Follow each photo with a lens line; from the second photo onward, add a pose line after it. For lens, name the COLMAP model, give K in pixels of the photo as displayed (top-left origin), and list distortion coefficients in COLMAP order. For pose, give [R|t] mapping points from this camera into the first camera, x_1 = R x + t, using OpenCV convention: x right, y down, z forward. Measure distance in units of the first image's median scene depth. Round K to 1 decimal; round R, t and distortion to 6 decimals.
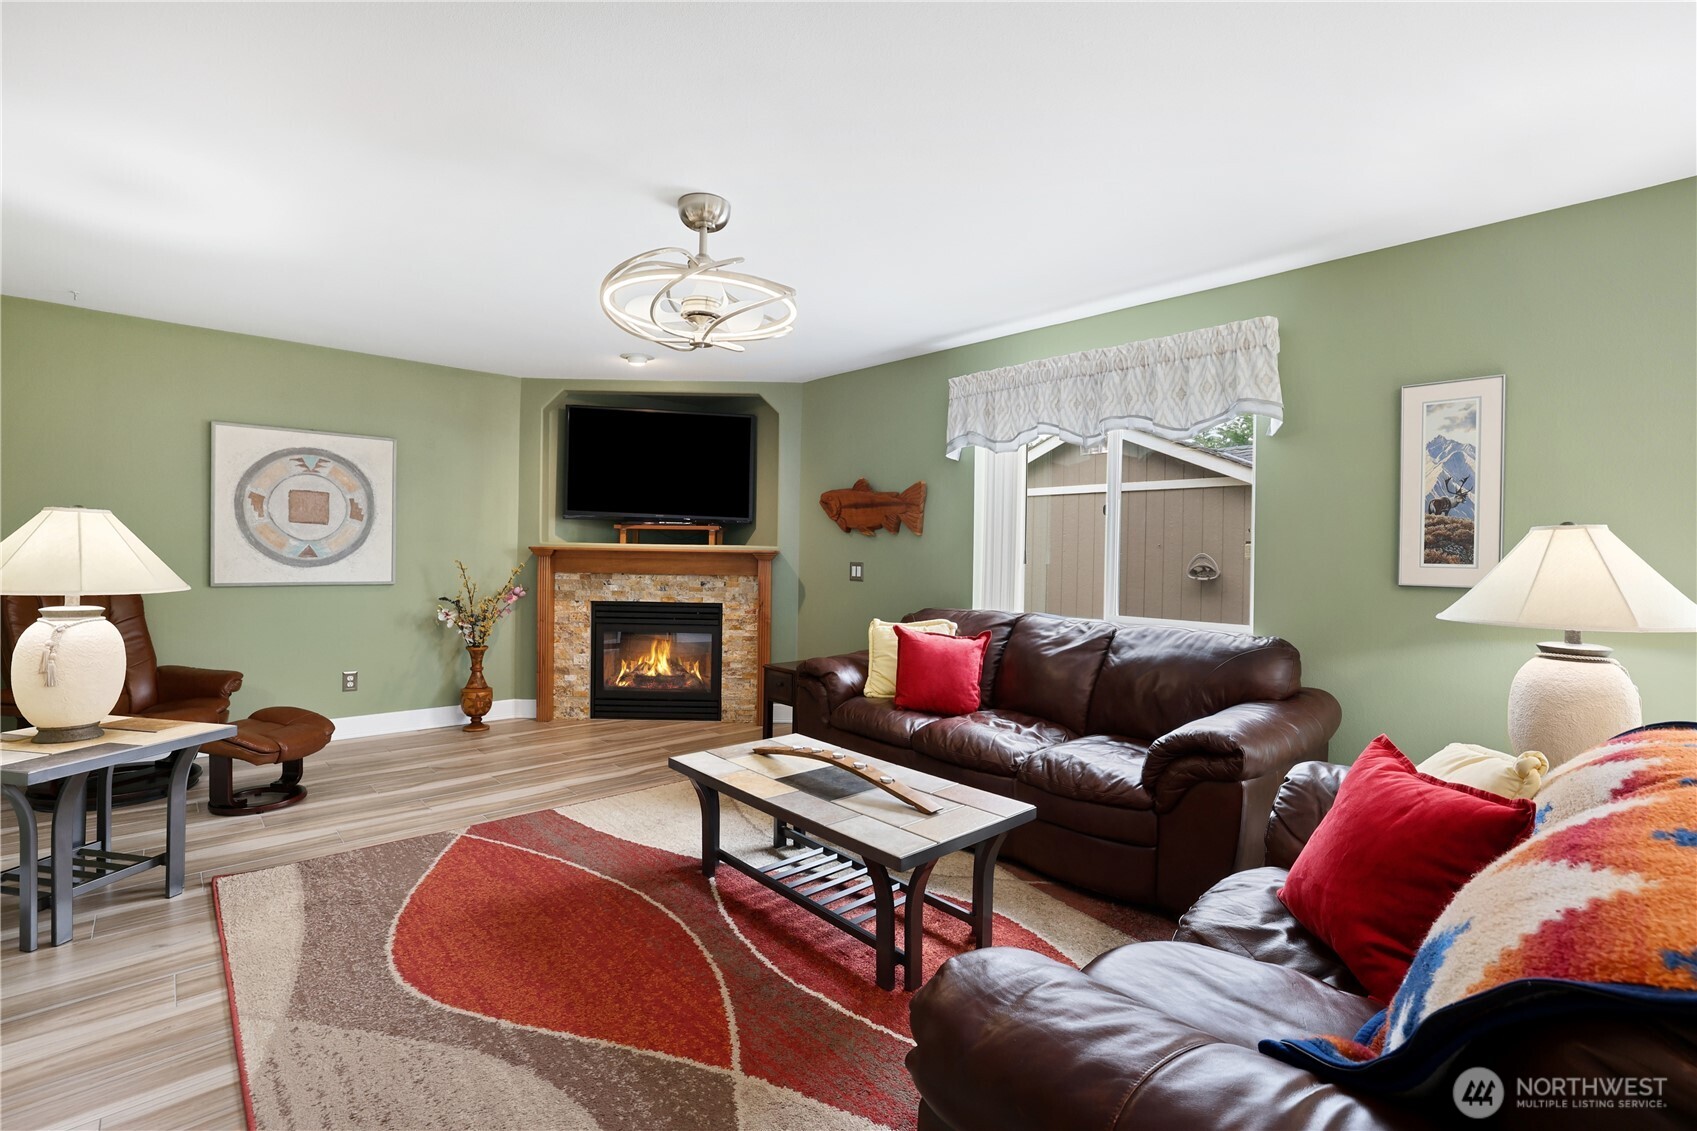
lens RADIAL K [[740.8, 0, 826.4], [0, 740.8, 555.8], [0, 0, 1]] dist [-0.016293, 0.005587]
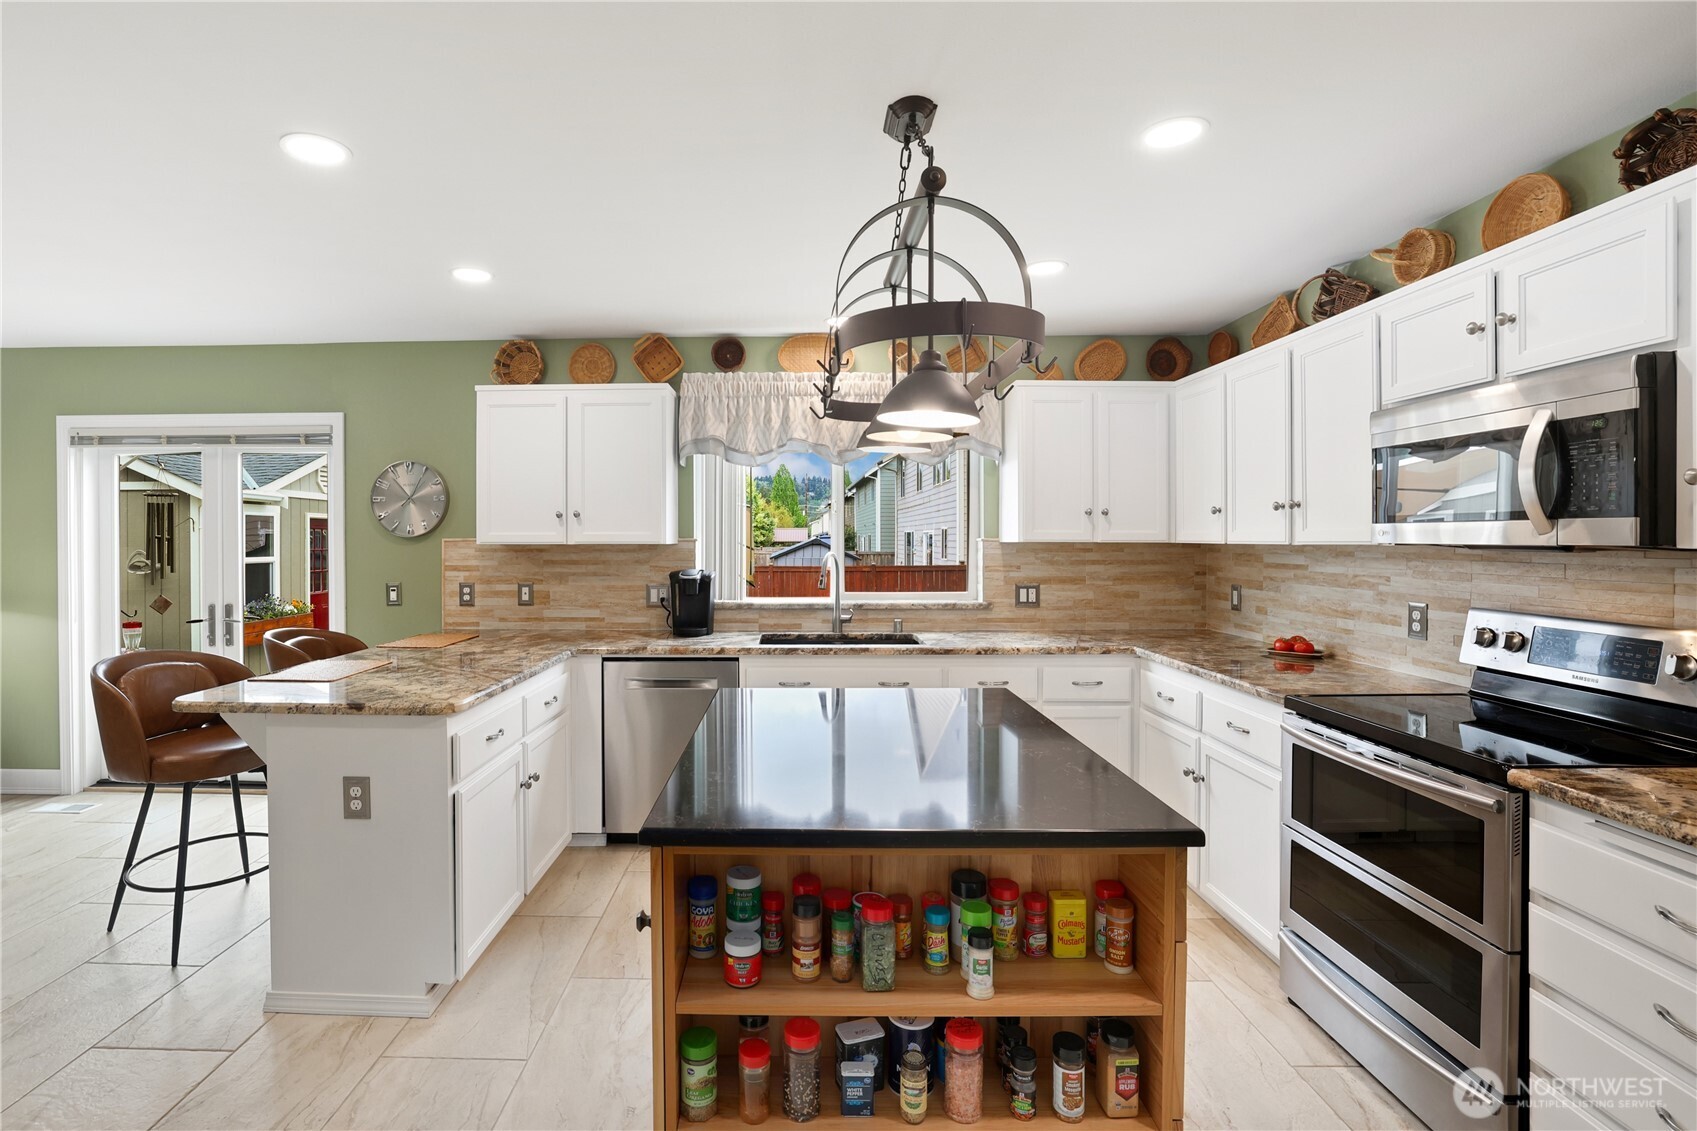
lens RADIAL K [[798.4, 0, 783.3], [0, 798.4, 544.5], [0, 0, 1]] dist [-0.041895, 0.003117]
pose [[0.702486, -0.023935, 0.711295, 0.540931], [0.017930, 0.999712, 0.015933, -0.017280], [-0.711472, 0.001561, 0.702713, -0.810592]]
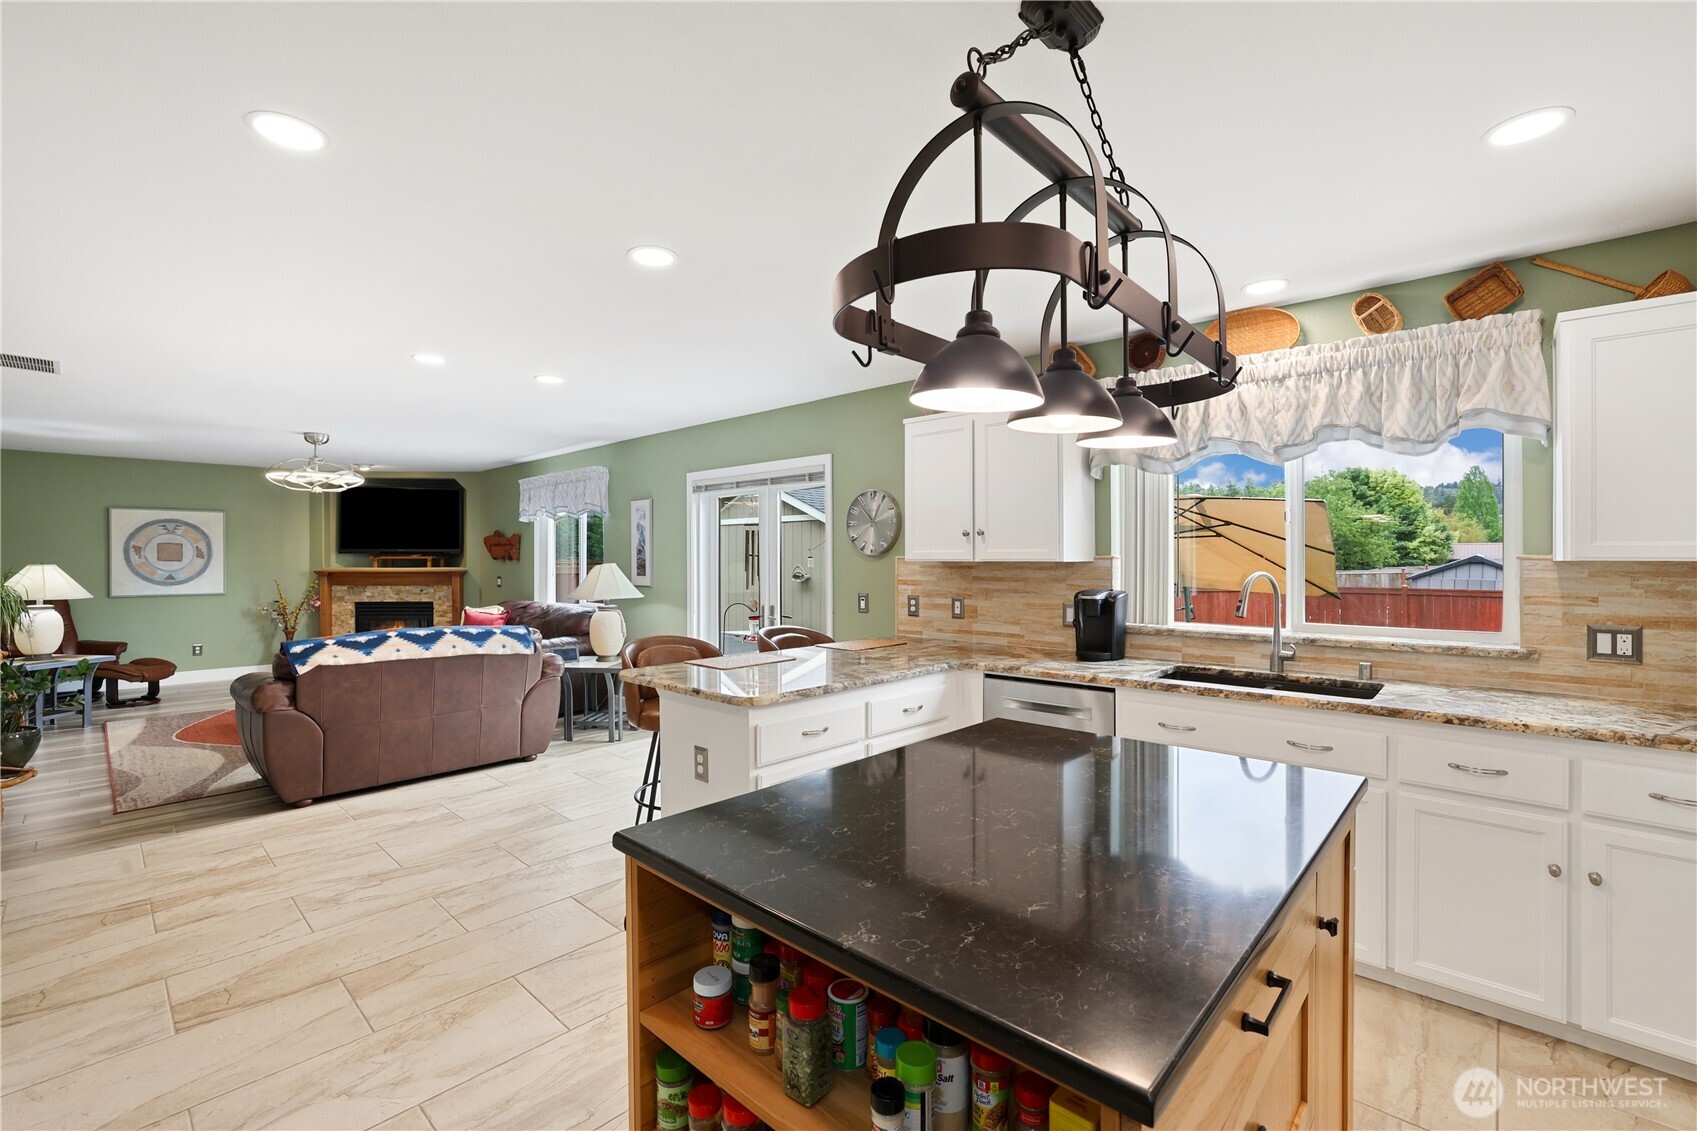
lens RADIAL K [[740.8, 0, 859.8], [0, 740.8, 555.0], [0, 0, 1]] dist [-0.016293, 0.005587]
pose [[0.996629, -0.019291, 0.079739, 0.782749], [0.019955, 0.999772, -0.007538, -0.011914], [-0.079576, 0.009104, 0.996787, -0.860885]]
